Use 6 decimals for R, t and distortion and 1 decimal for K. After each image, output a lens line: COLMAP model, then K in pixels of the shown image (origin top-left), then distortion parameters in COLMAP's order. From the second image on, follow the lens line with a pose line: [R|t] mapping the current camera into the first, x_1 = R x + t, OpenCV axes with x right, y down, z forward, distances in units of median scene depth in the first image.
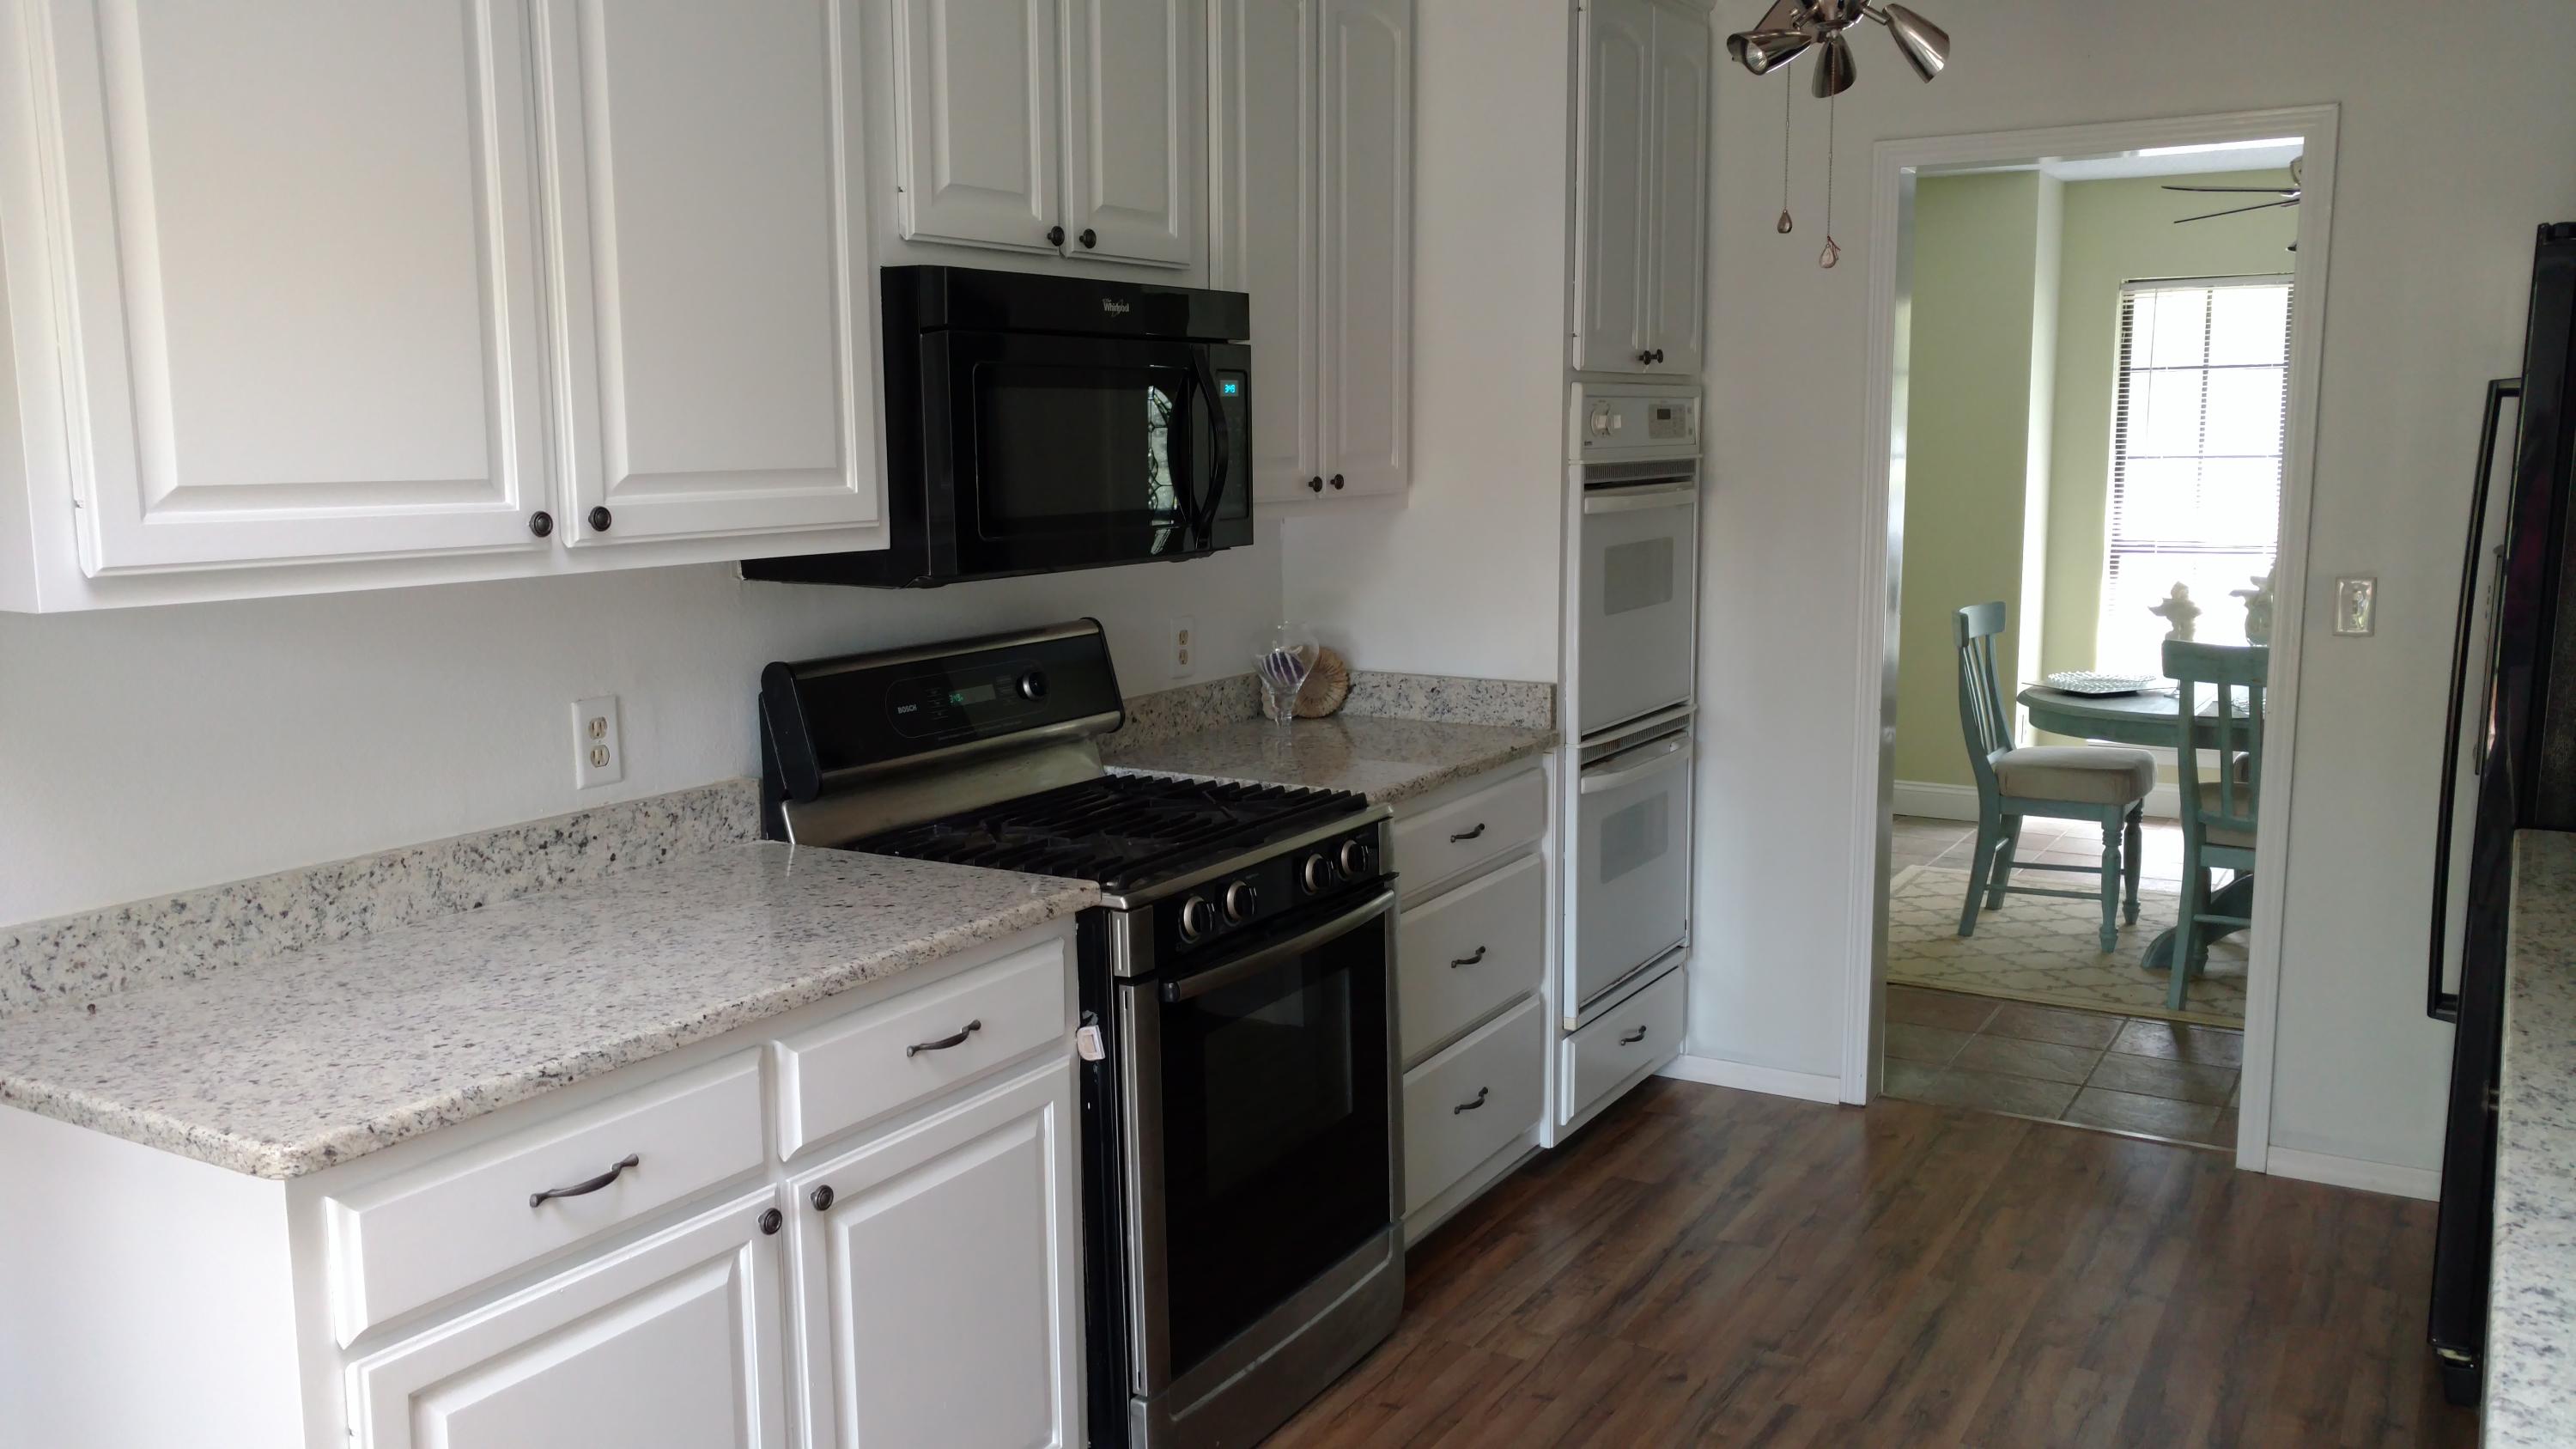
lens RADIAL K [[2036.1, 0, 1284.7], [0, 2036.1, 724.1], [0, 0, 1]] dist [0.007298, 0.007695]
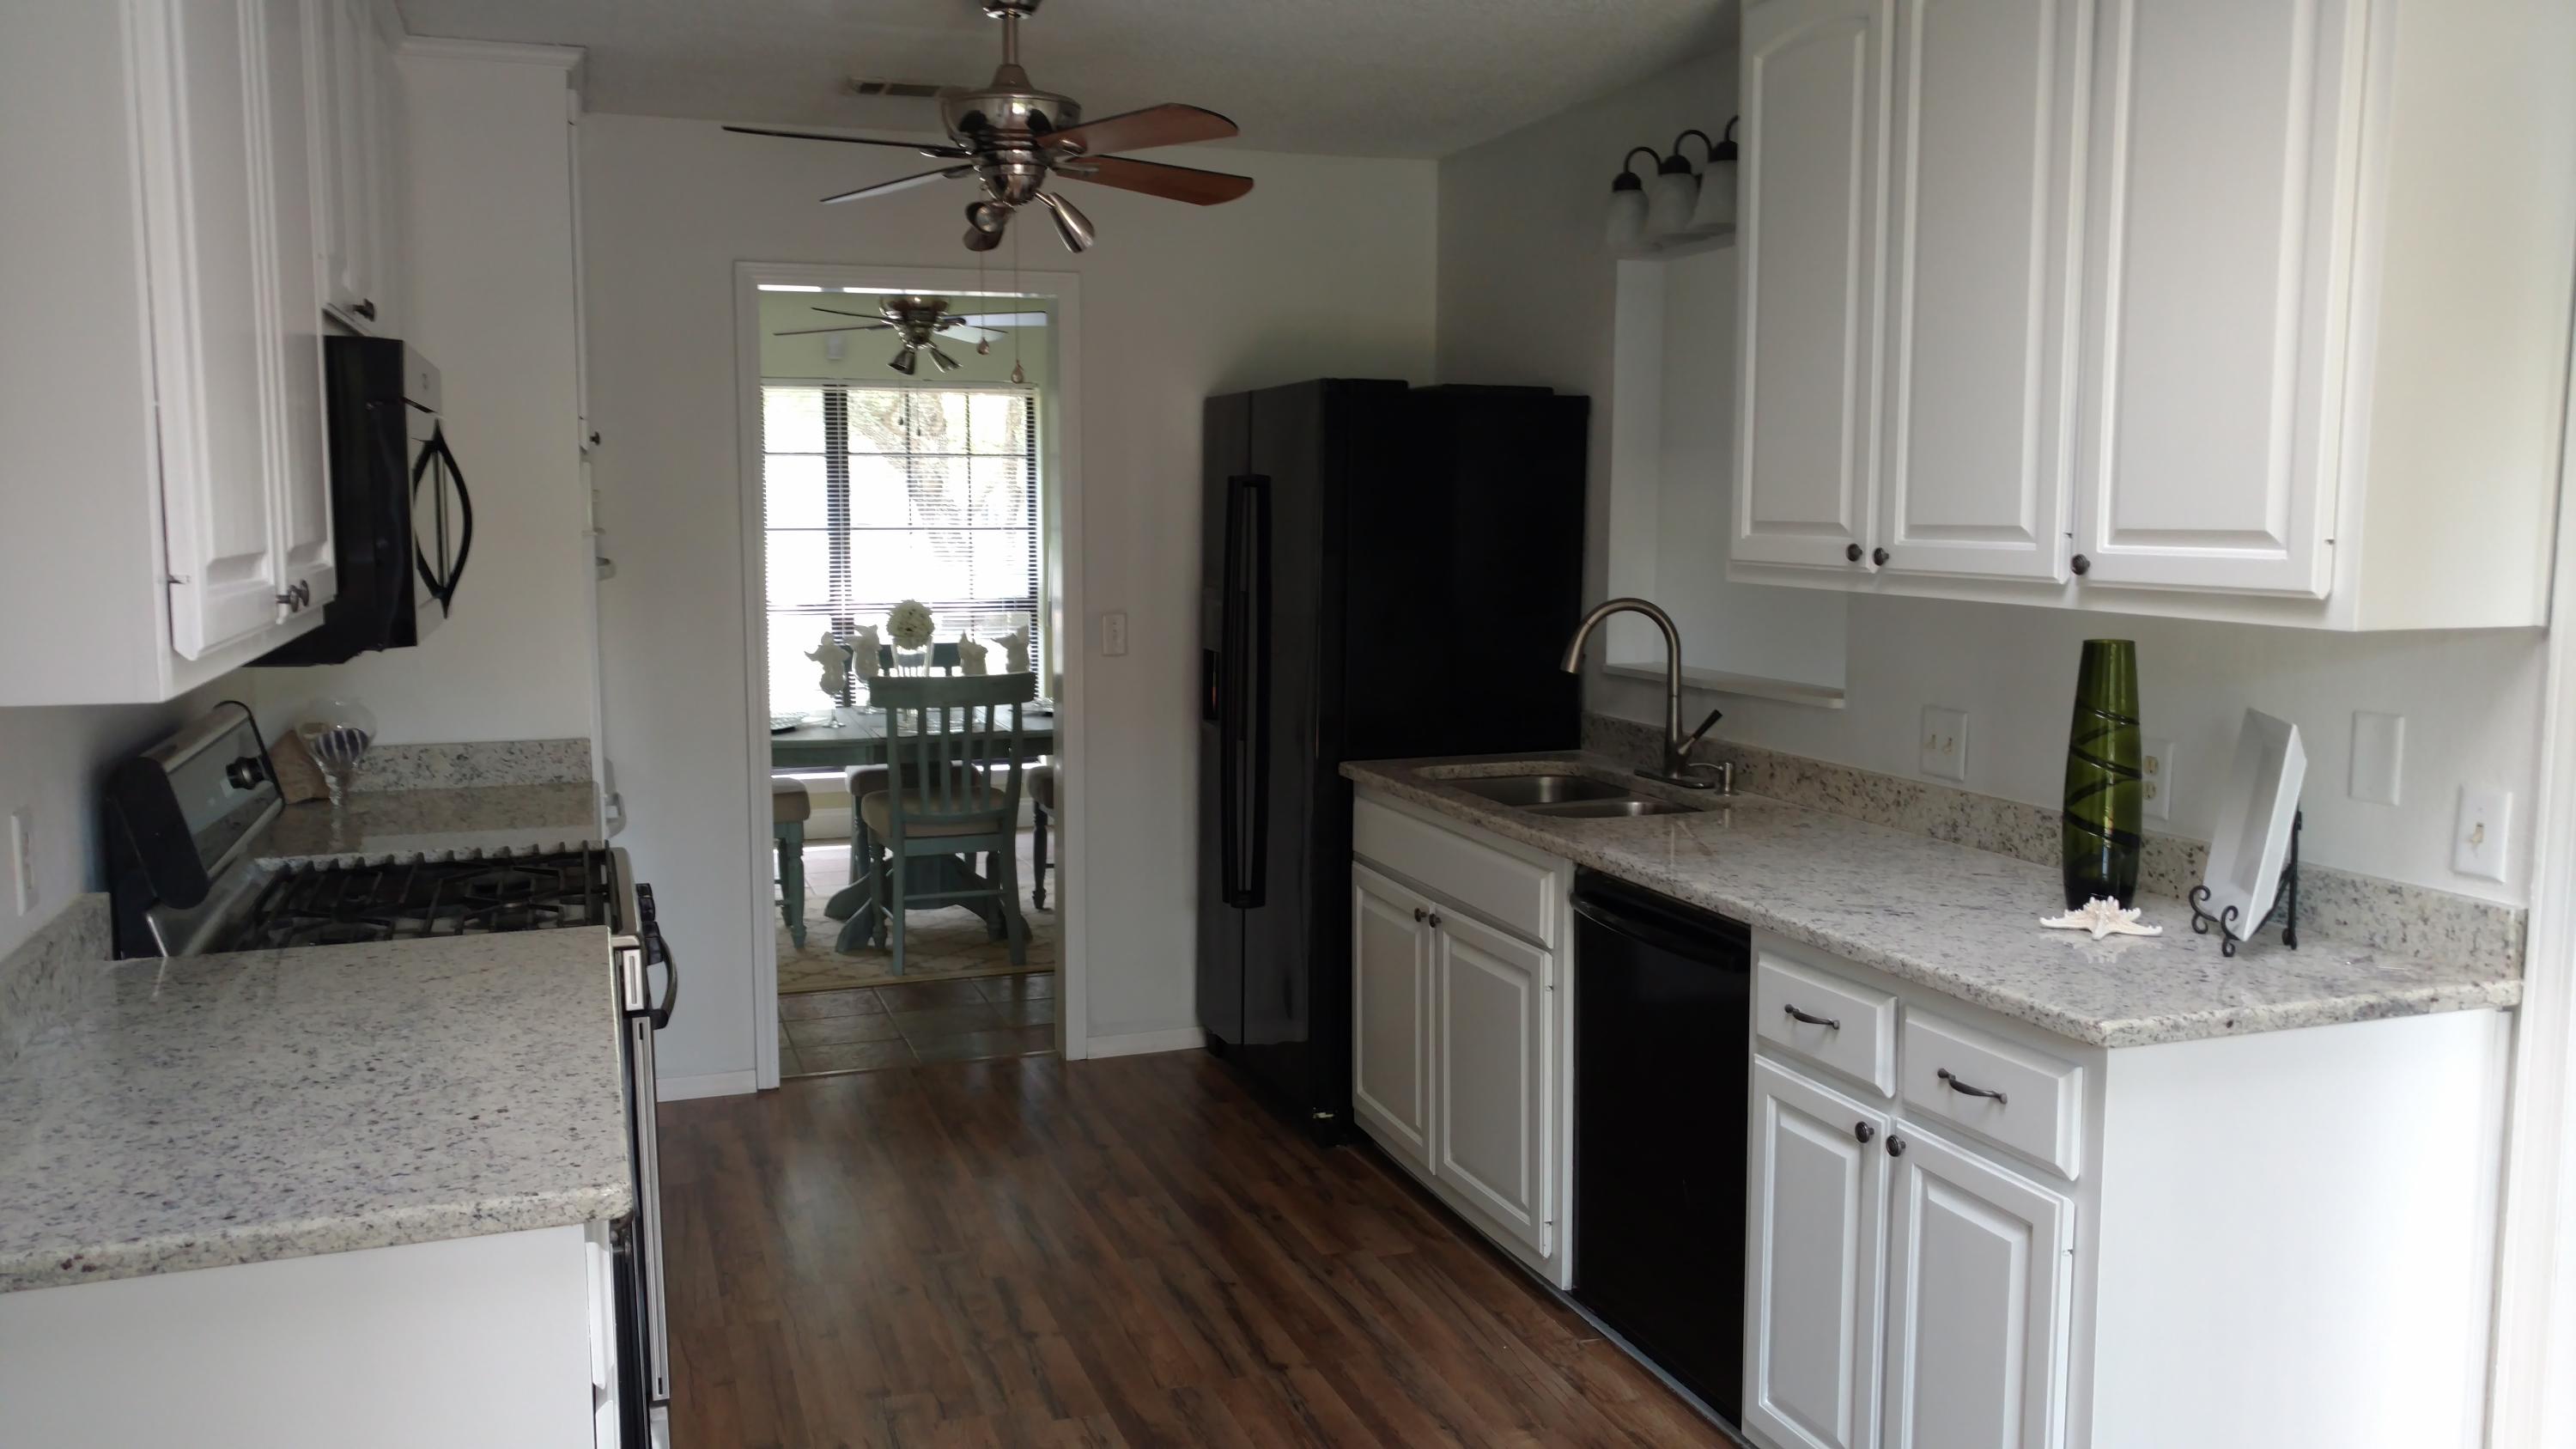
lens RADIAL K [[2036.1, 0, 1294.5], [0, 2036.1, 726.6], [0, 0, 1]] dist [0.007298, 0.007695]
pose [[0.636664, -0.079542, 0.767028, -0.580358], [0.107495, 0.994109, 0.013866, -0.001473], [-0.763612, 0.073623, 0.641464, 0.028720]]
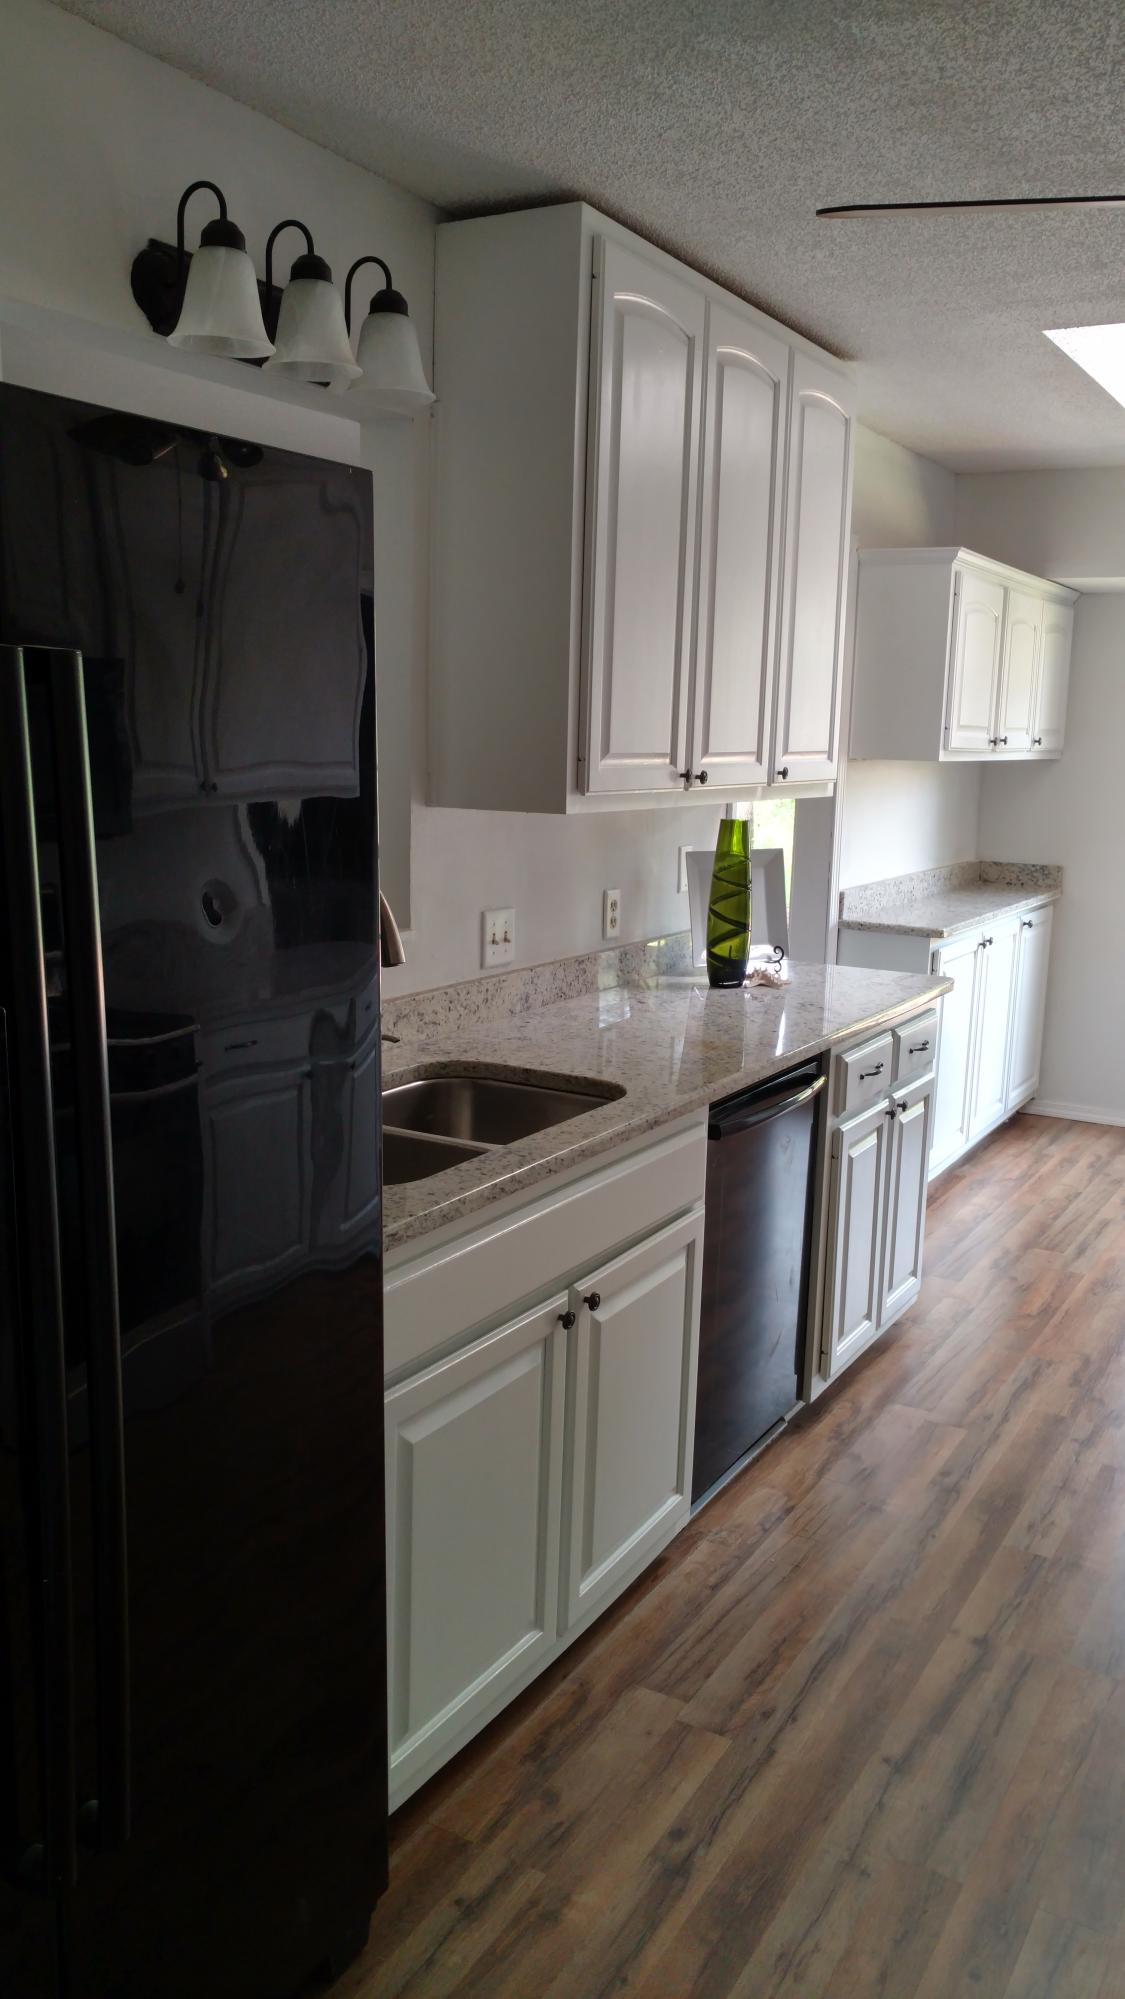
lens RADIAL K [[1579.8, 0, 569.6], [0, 1579.8, 999.8], [0, 0, 1]] dist [0.007298, 0.007695]
pose [[-0.999572, -0.008664, -0.027941, 0.514799], [-0.016834, 0.951508, 0.307163, -0.221528], [0.023924, 0.307502, -0.951247, 1.501794]]
